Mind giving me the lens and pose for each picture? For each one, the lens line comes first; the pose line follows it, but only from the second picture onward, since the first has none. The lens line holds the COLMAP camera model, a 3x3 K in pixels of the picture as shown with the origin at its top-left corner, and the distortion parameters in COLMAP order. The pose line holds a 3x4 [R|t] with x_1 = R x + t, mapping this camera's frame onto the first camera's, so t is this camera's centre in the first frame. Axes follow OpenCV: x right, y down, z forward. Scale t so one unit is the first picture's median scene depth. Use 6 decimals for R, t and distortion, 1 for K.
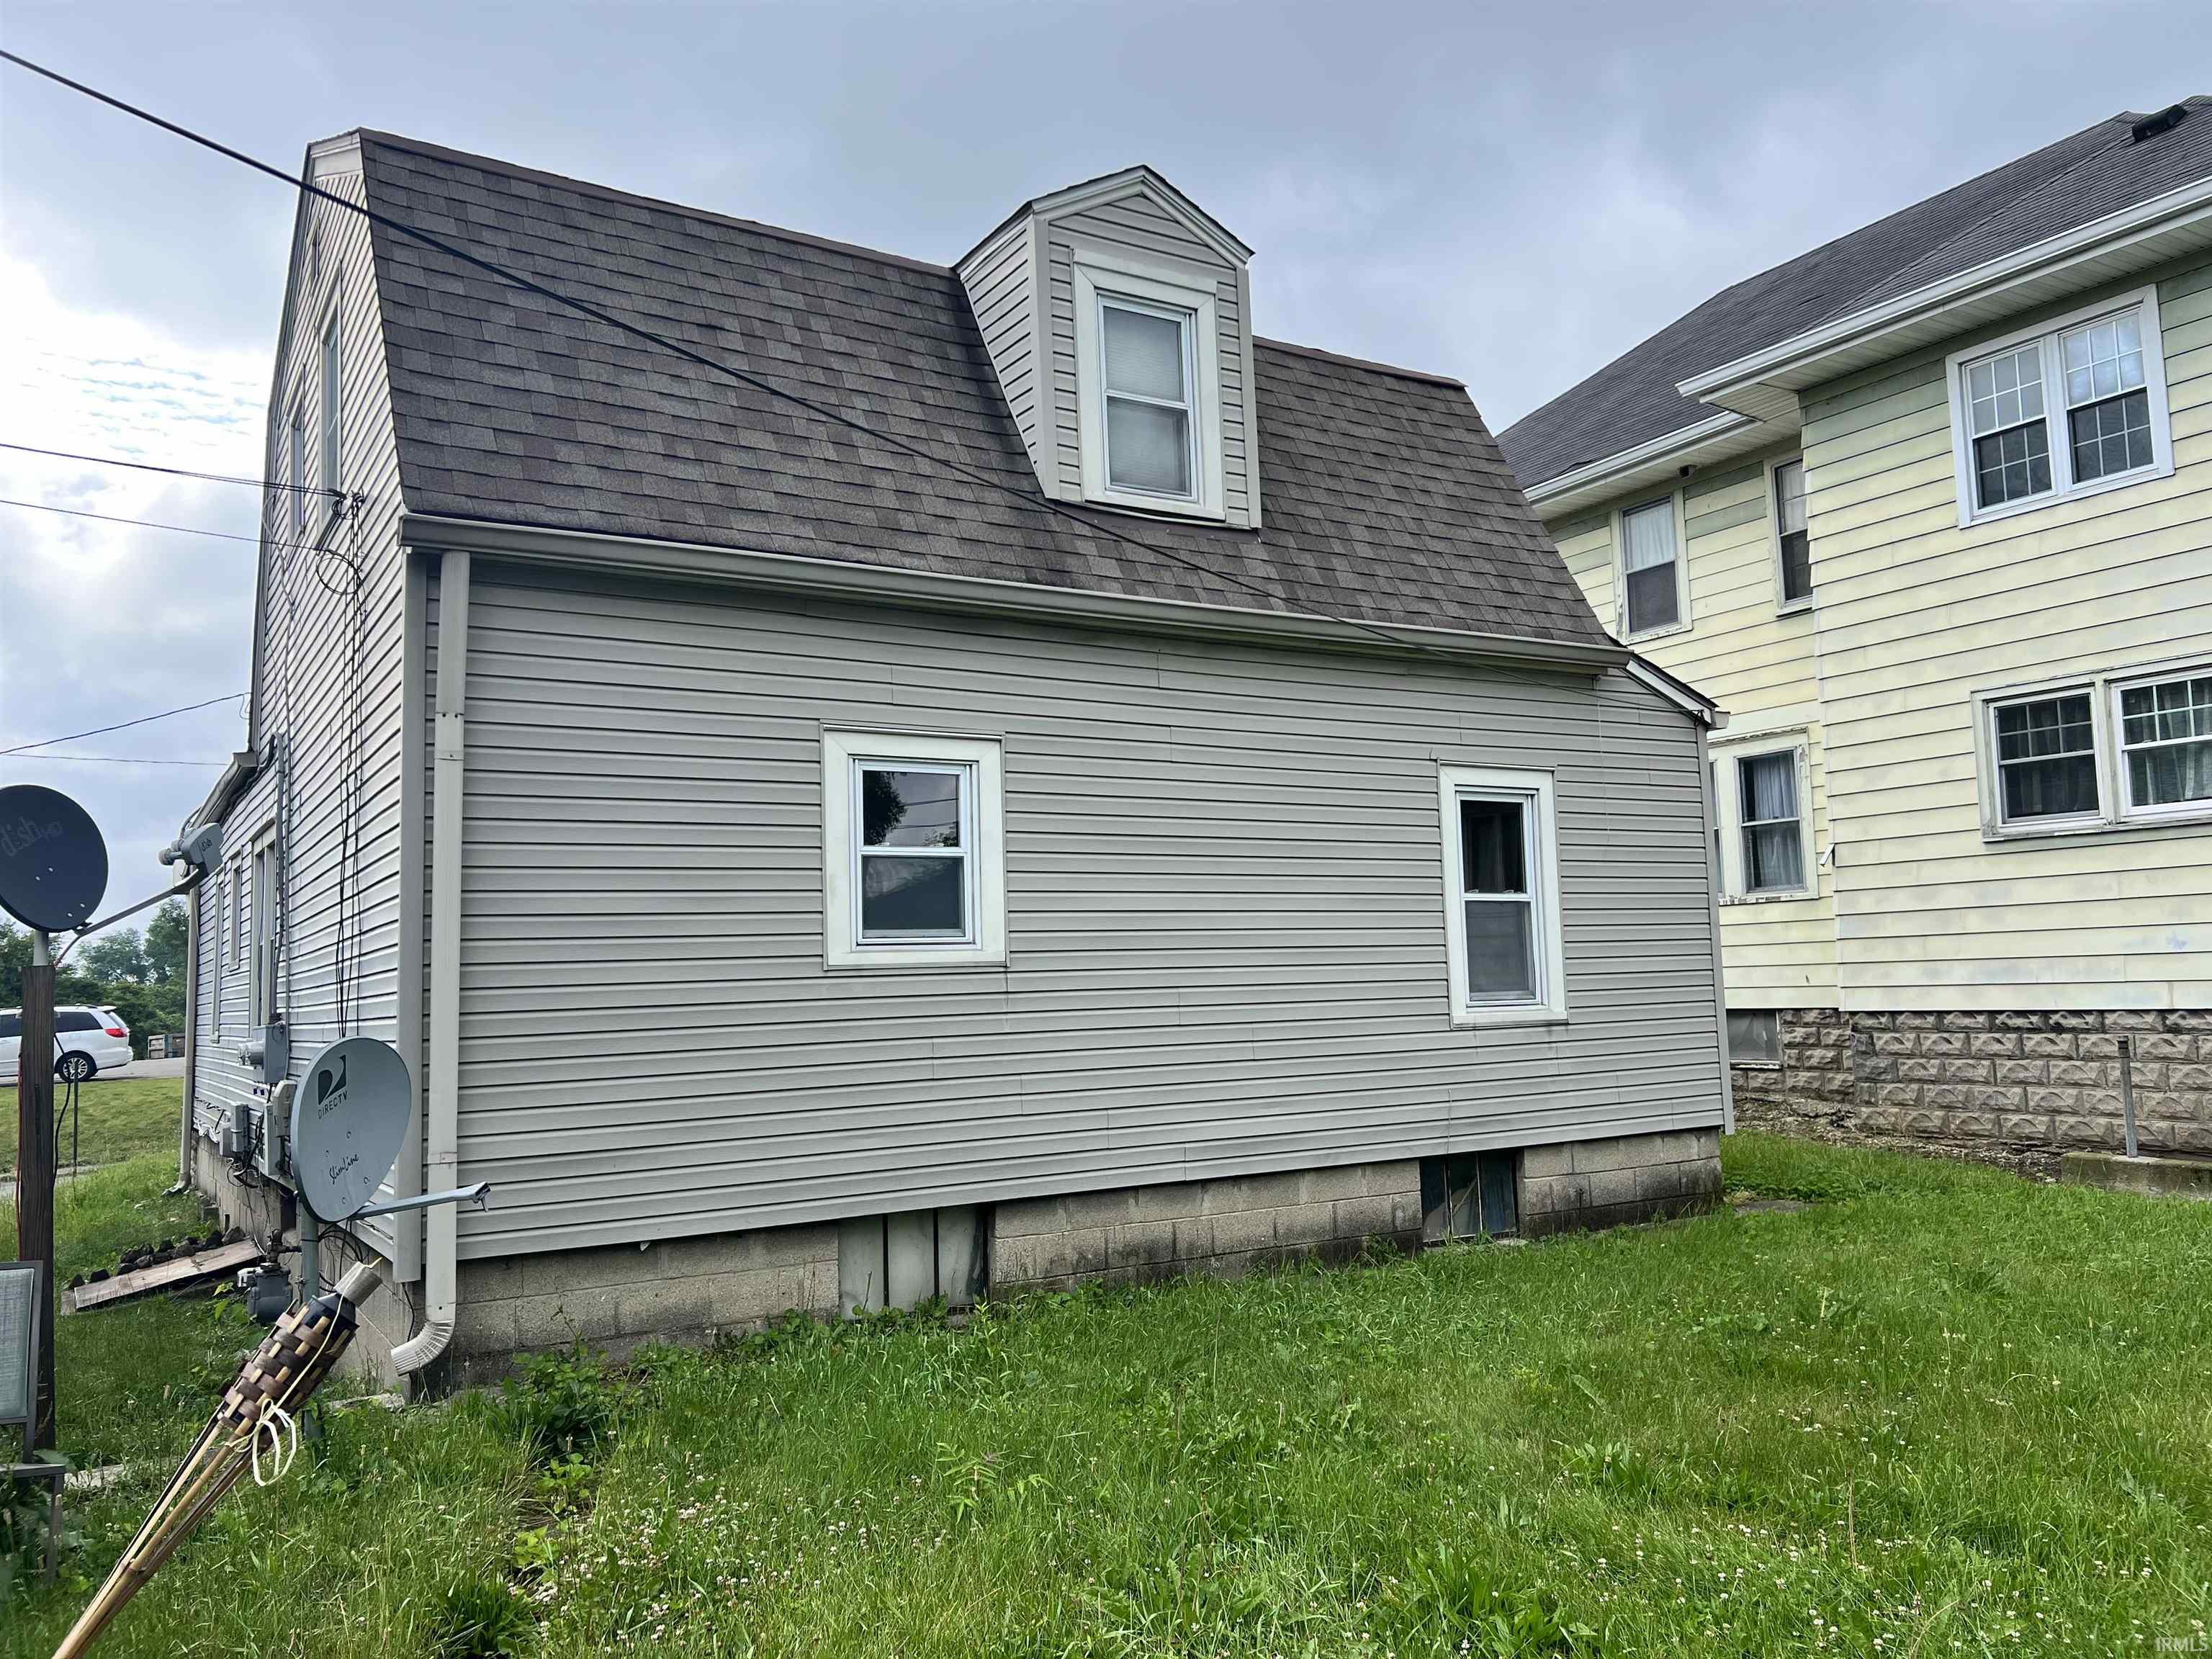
lens RADIAL K [[1660.2, 0, 1107.6], [0, 1660.2, 833.1], [0, 0, 1]] dist [0.061825, -0.047428]
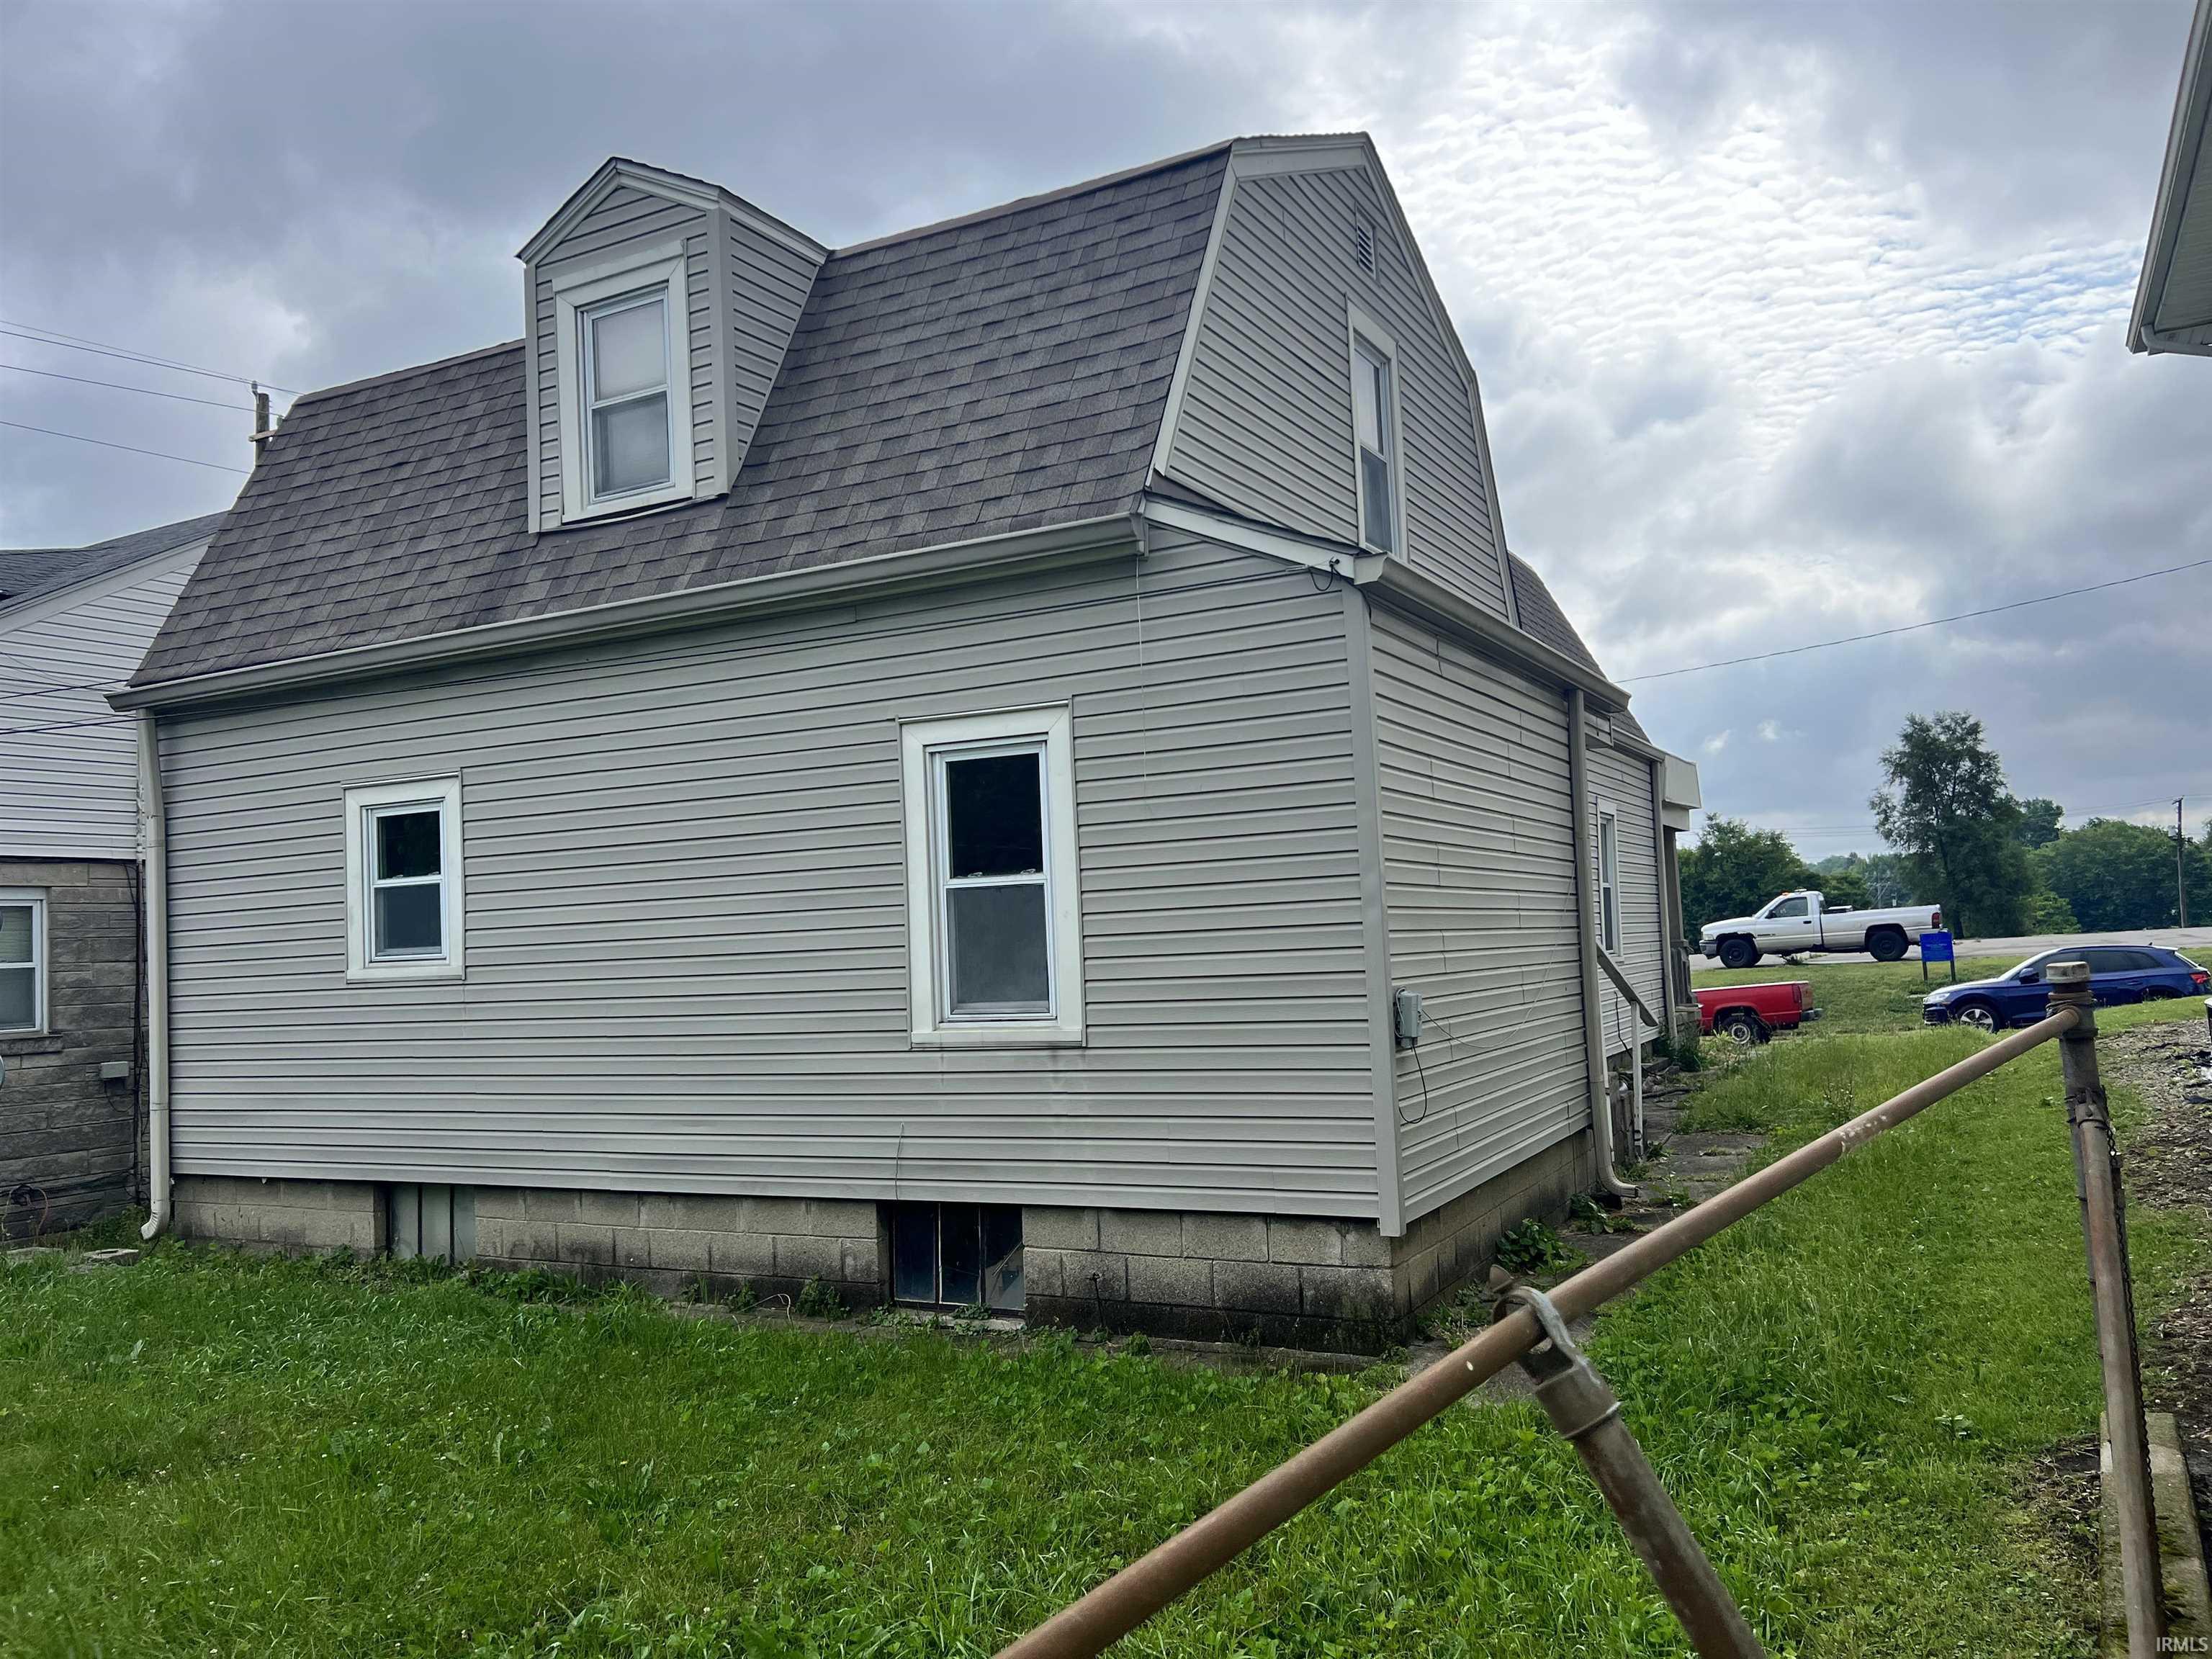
lens RADIAL K [[1660.2, 0, 1116.3], [0, 1660.2, 846.9], [0, 0, 1]] dist [0.061825, -0.047428]
pose [[0.510839, -0.039244, -0.858780, 0.945719], [0.105773, 0.994237, 0.017484, 0.015434], [0.853144, -0.099767, 0.512046, 0.669332]]
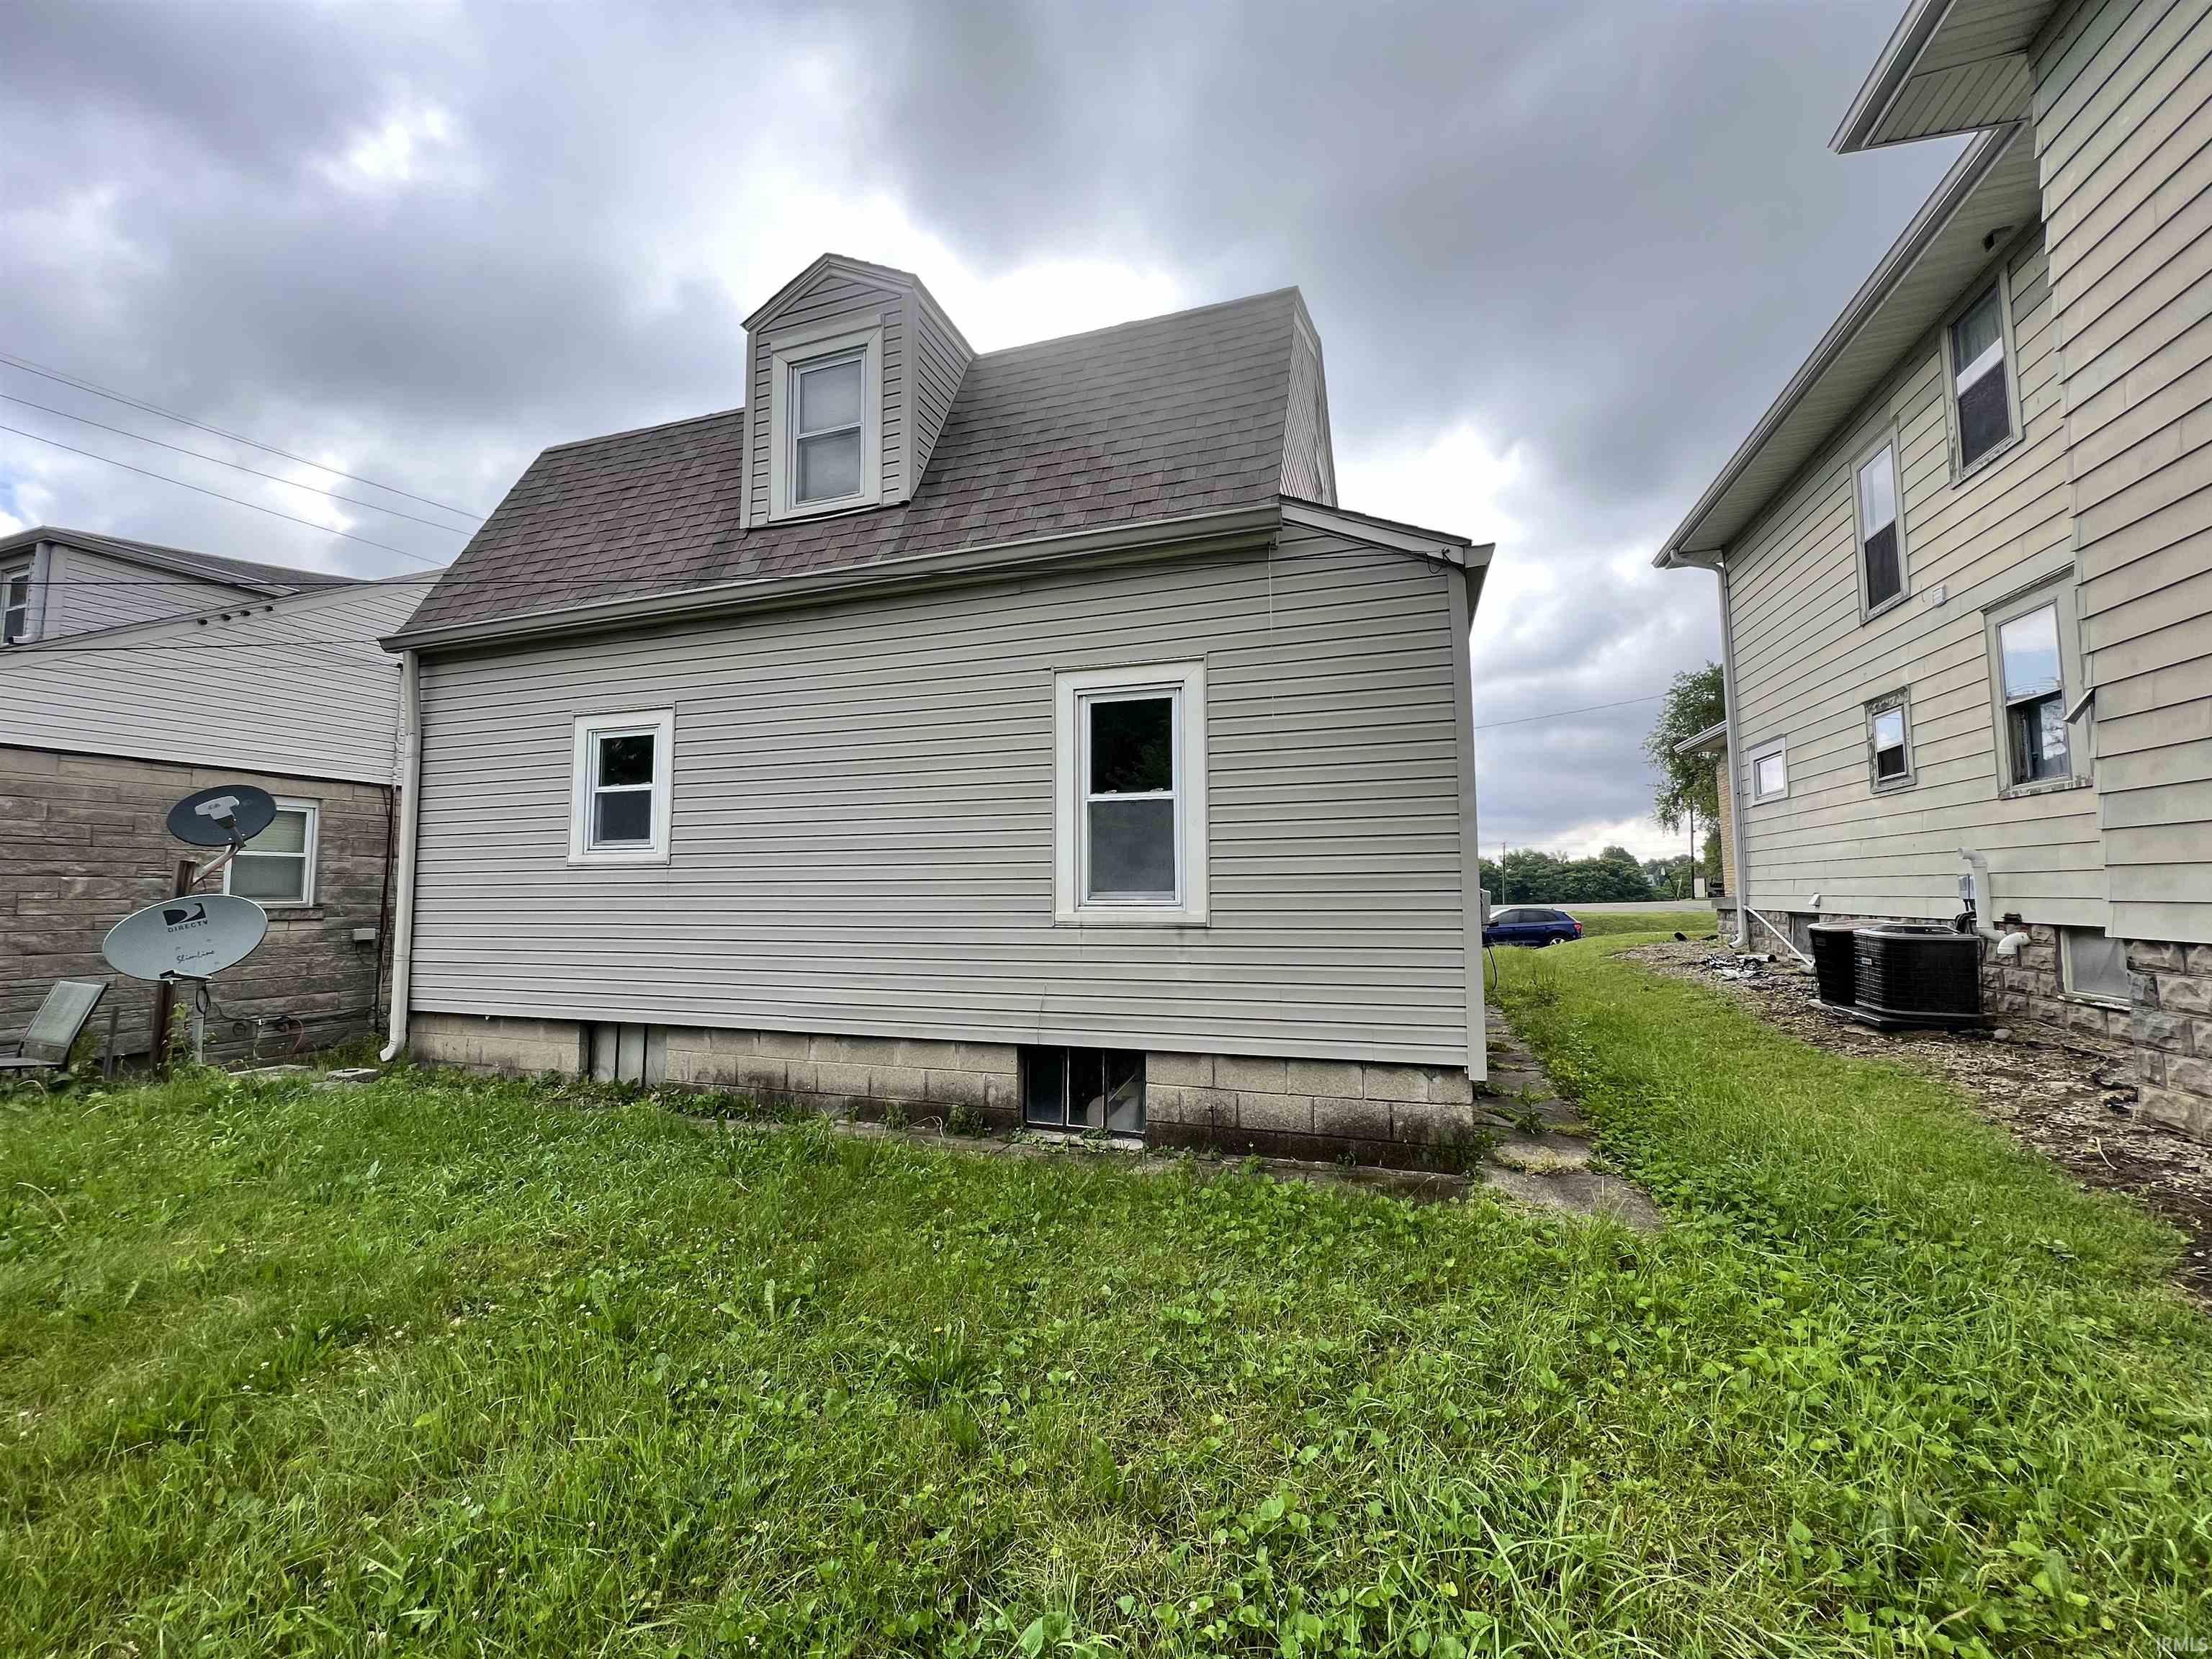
lens RADIAL K [[880.5, 0, 1103.1], [0, 880.5, 827.6], [0, 0, 1]] dist [0.001708, 0.000502]
pose [[0.640173, -0.030850, -0.767611, 0.638613], [0.055357, 0.998448, 0.006040, 0.054019], [0.766234, -0.046360, 0.640887, 0.665224]]
